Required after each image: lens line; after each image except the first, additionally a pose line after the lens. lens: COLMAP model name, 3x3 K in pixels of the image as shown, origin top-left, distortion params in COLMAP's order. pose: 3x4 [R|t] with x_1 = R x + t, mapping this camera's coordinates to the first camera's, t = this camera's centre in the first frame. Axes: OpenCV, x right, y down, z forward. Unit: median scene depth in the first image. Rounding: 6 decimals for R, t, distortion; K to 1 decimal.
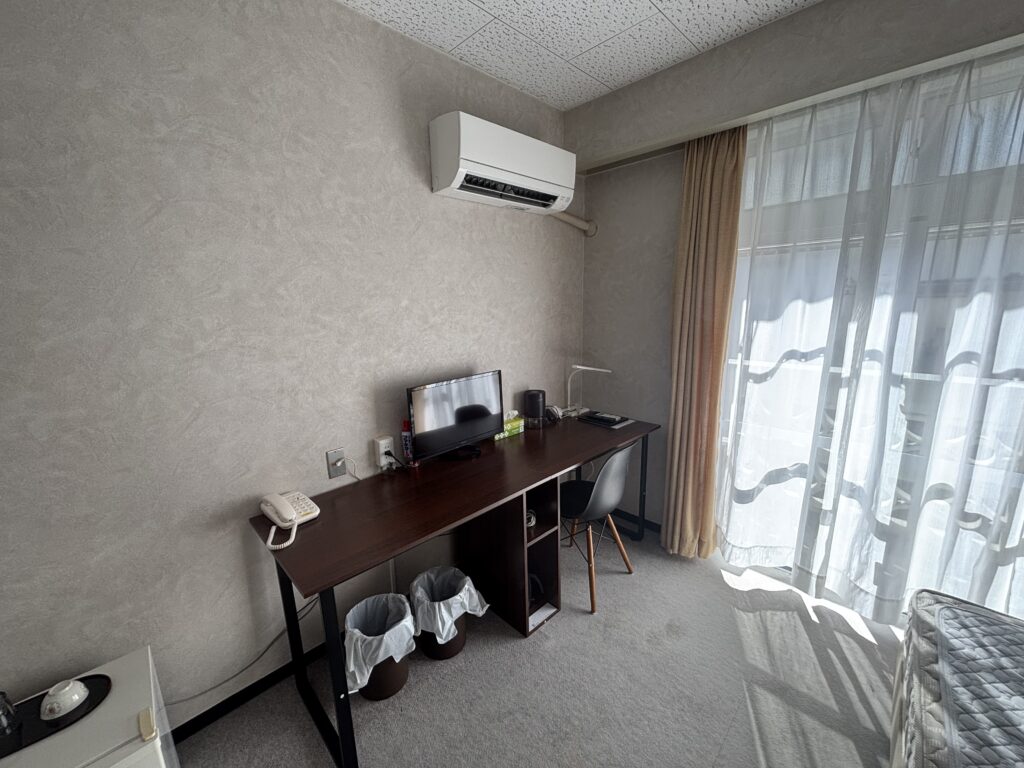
lens RADIAL K [[410.6, 0, 515.0], [0, 410.6, 383.2], [0, 0, 1]] dist [-0.002418, 0.000186]
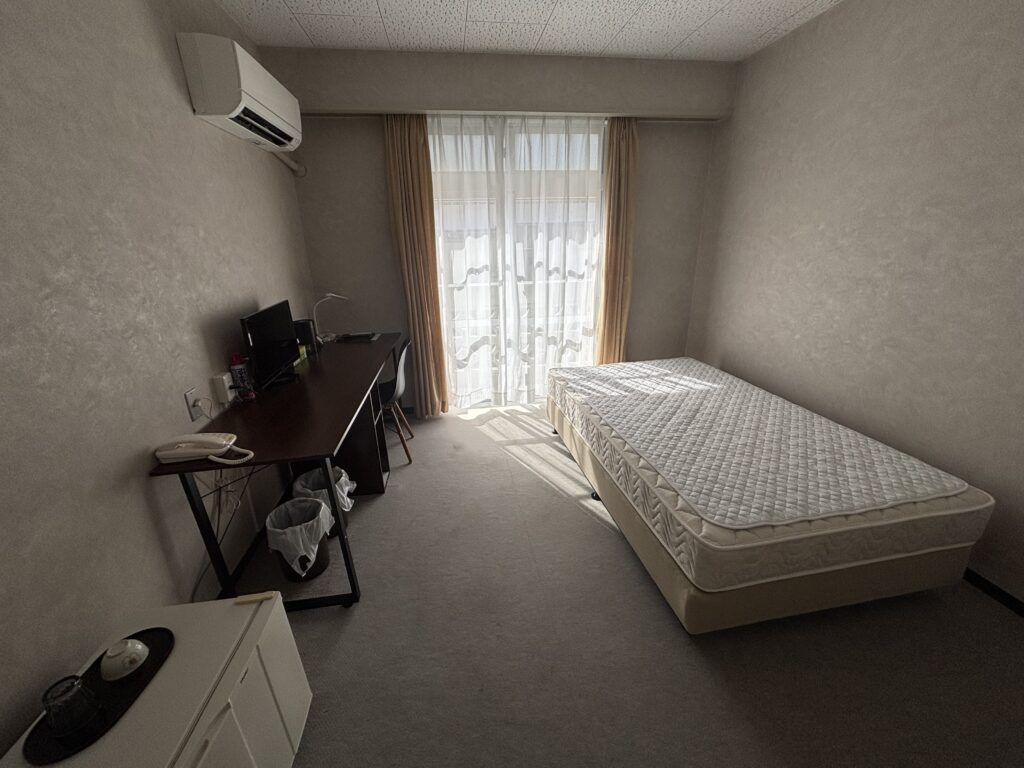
lens RADIAL K [[410.6, 0, 512.1], [0, 410.6, 388.9], [0, 0, 1]] dist [-0.002418, 0.000186]
pose [[0.590659, -0.267714, 0.761217, -0.680965], [0.166335, 0.963495, 0.209787, 0.076993], [-0.789591, 0.002704, 0.613627, -0.170576]]
